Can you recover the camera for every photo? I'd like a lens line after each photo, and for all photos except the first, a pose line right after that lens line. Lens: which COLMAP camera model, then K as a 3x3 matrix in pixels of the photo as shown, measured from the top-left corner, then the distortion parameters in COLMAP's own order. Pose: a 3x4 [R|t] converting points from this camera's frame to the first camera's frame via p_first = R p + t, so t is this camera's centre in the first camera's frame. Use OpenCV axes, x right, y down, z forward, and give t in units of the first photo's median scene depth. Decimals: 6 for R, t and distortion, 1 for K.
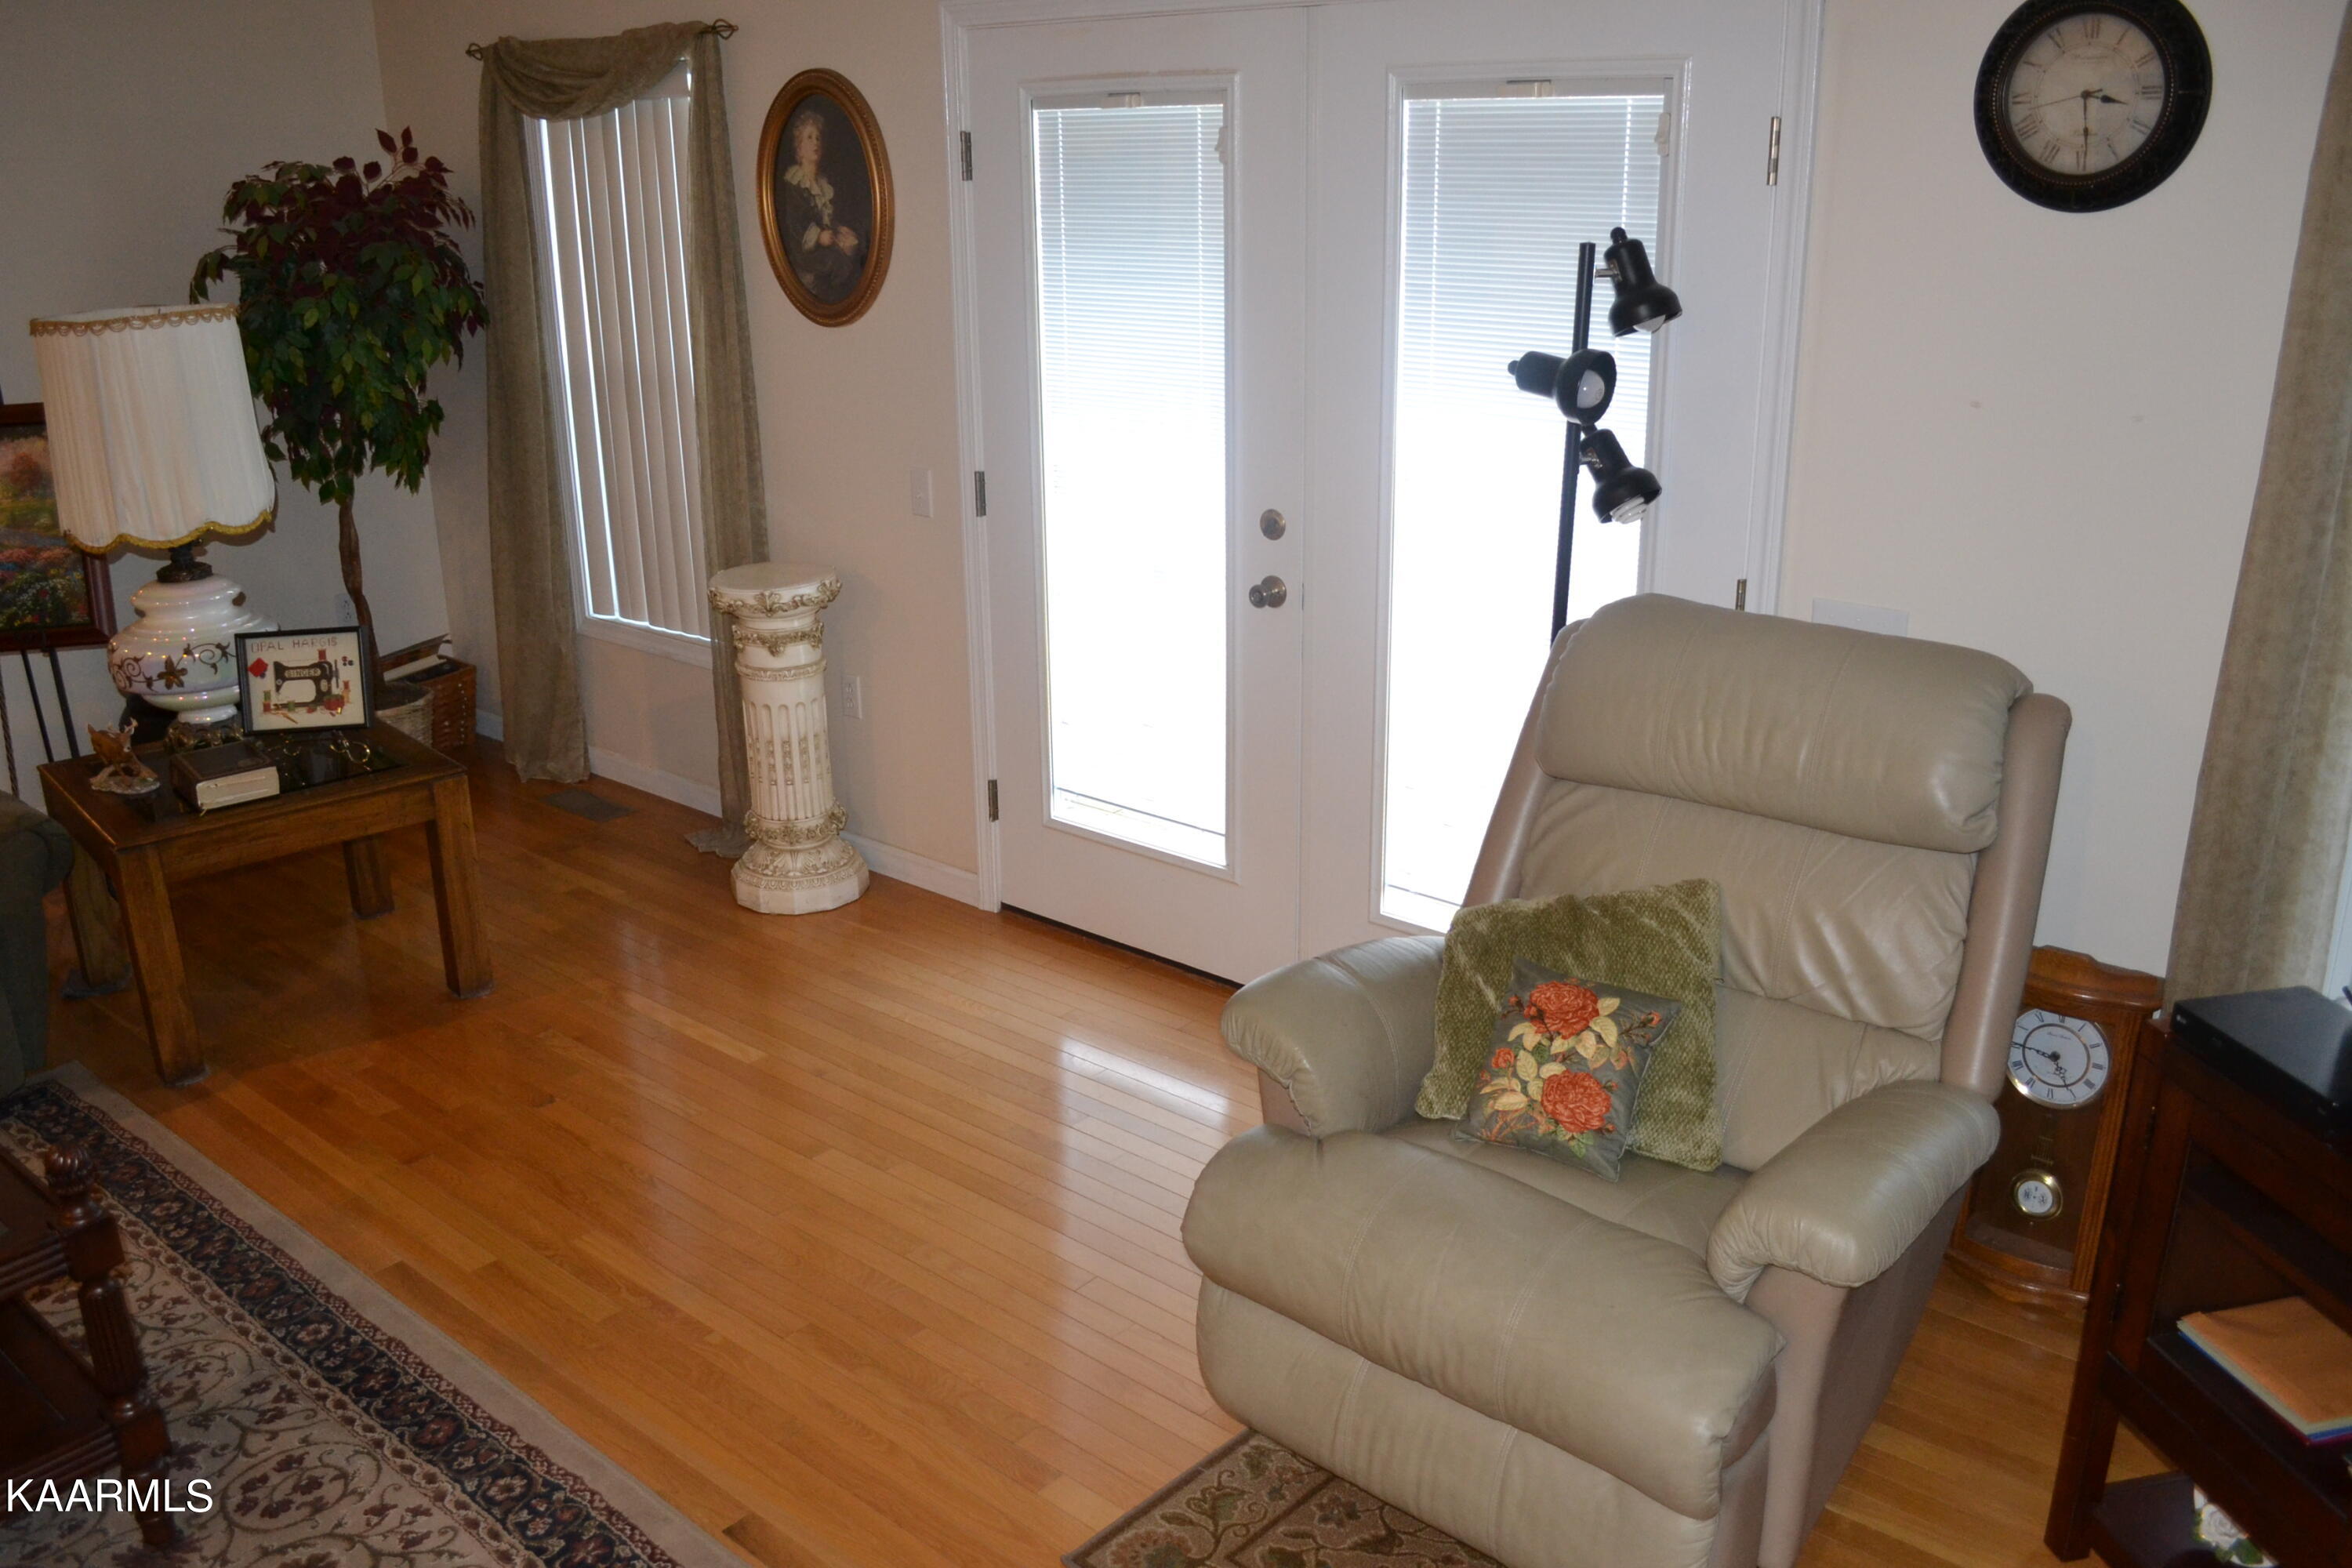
lens RADIAL K [[1921.4, 0, 1166.6], [0, 1921.4, 793.9], [0, 0, 1]] dist [-0.081496, 0.013450]
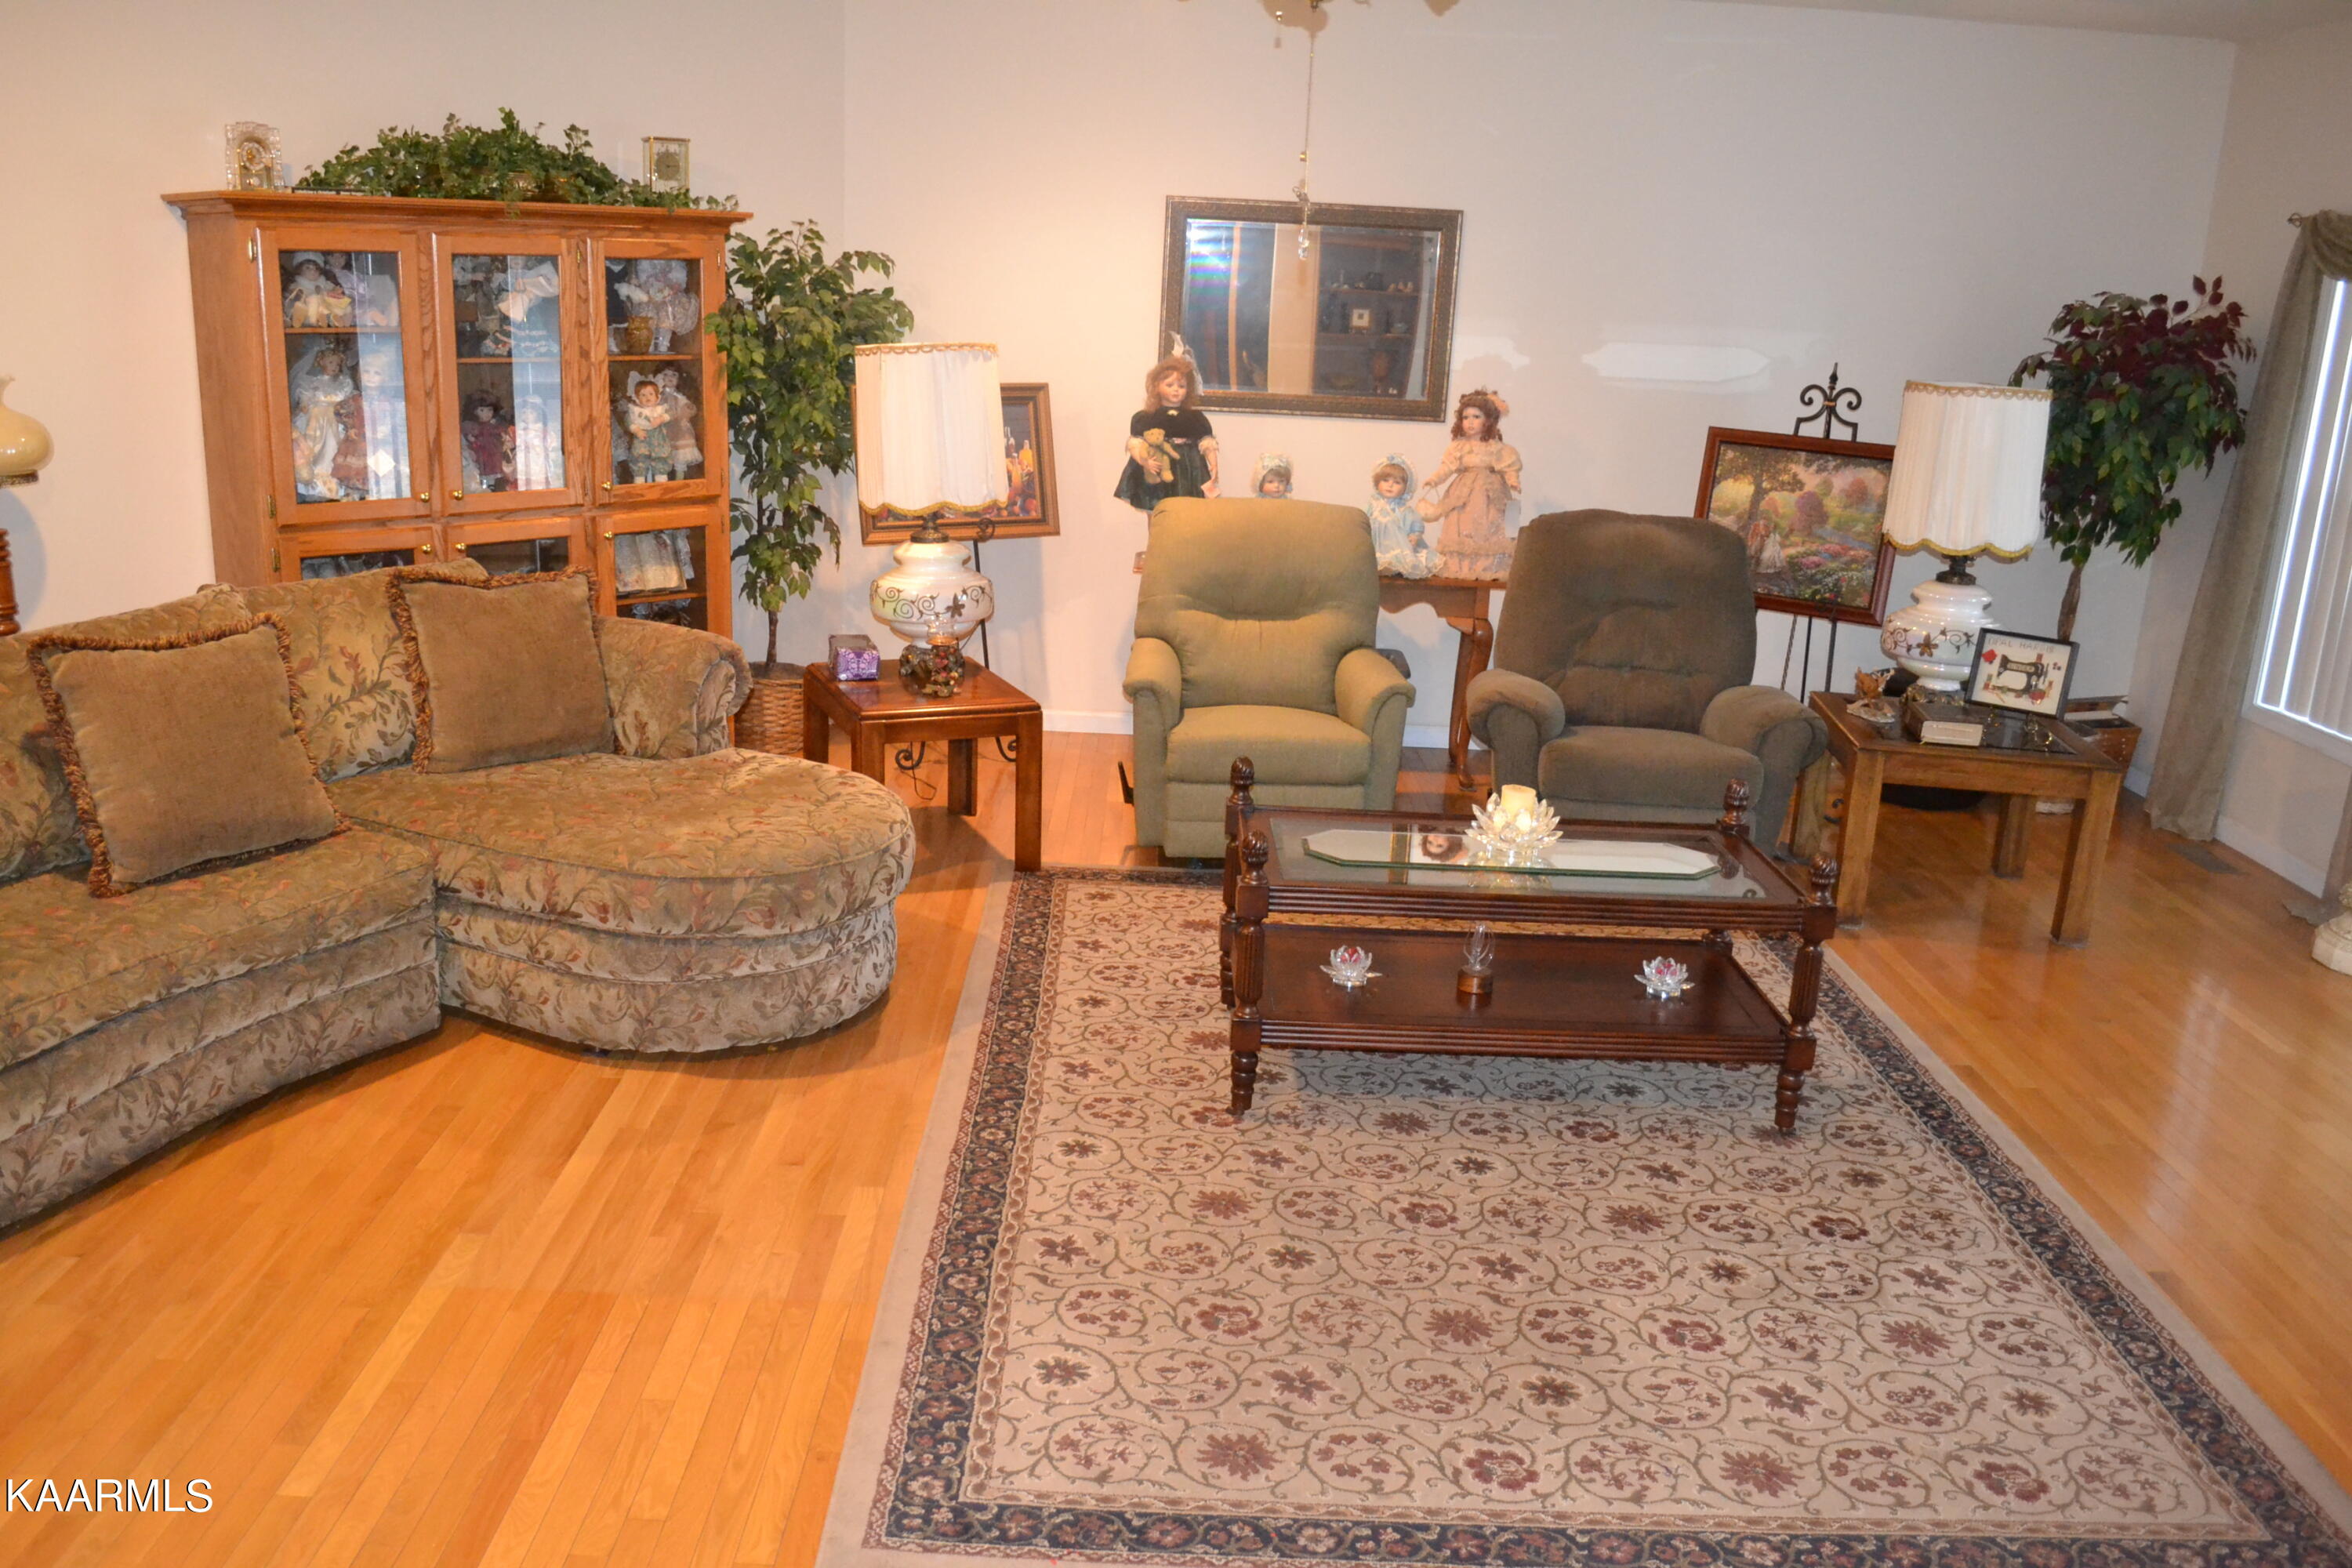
lens RADIAL K [[1918.2, 0, 1155.5], [0, 1918.2, 794.5], [0, 0, 1]] dist [-0.080837, 0.008439]
pose [[0.652314, 0.251202, -0.715111, 0.091043], [-0.298669, 0.952335, 0.062092, 0.096804], [0.696623, 0.173077, 0.696247, -0.261320]]
